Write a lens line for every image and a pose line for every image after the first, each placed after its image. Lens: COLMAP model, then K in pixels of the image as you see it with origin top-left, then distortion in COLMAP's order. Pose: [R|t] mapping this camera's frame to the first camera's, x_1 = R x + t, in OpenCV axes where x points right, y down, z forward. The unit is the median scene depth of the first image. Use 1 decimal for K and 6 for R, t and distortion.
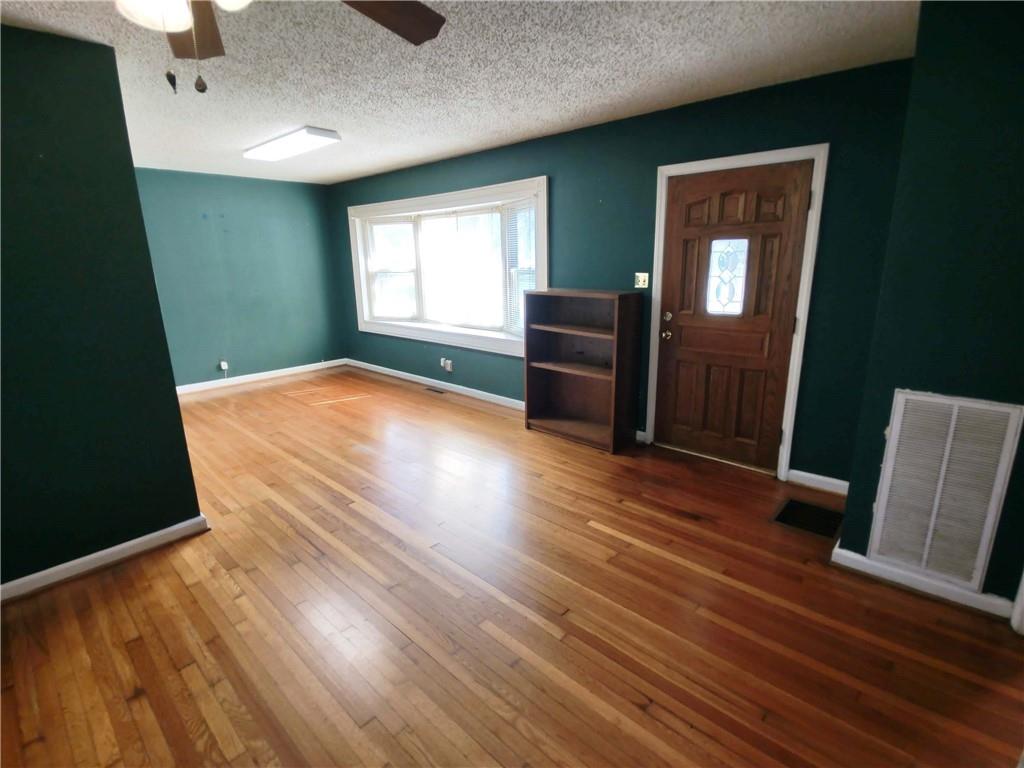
lens RADIAL K [[493.6, 0, 513.1], [0, 493.6, 384.7], [0, 0, 1]] dist [0.009746, -0.018481]
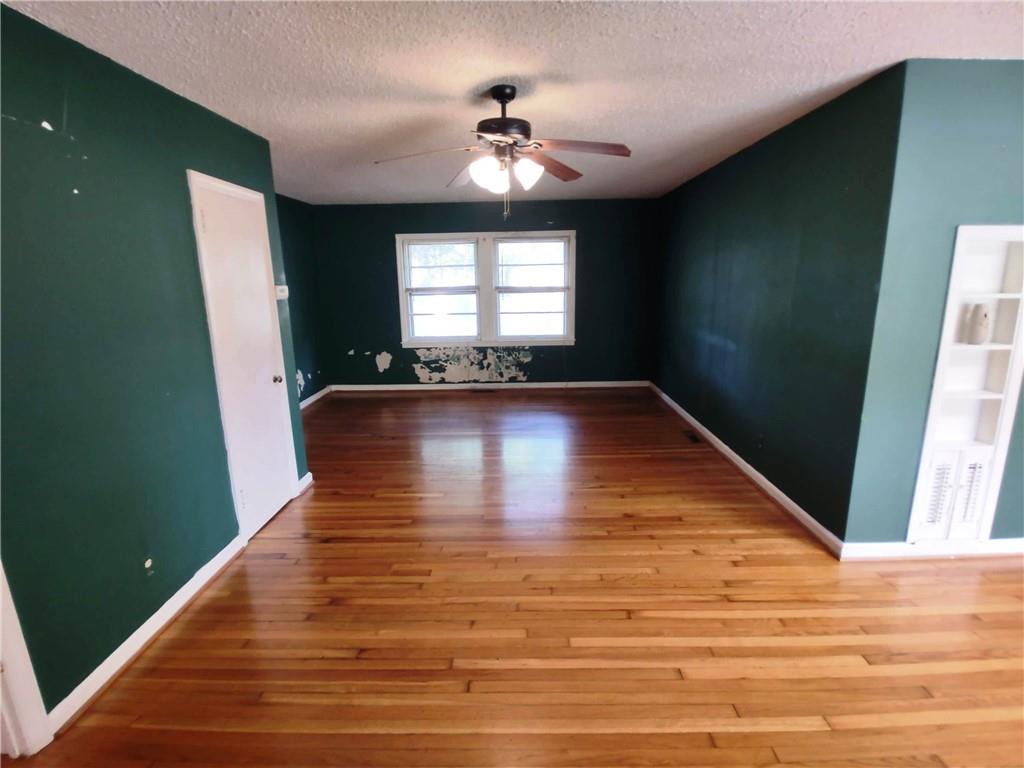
lens RADIAL K [[493.6, 0, 513.0], [0, 493.6, 383.0], [0, 0, 1]] dist [0.009746, -0.018481]
pose [[-0.747227, 0.173034, -0.641647, 0.348107], [-0.138552, 0.903731, 0.405061, -0.269430], [0.649966, 0.391574, -0.651318, 0.944803]]
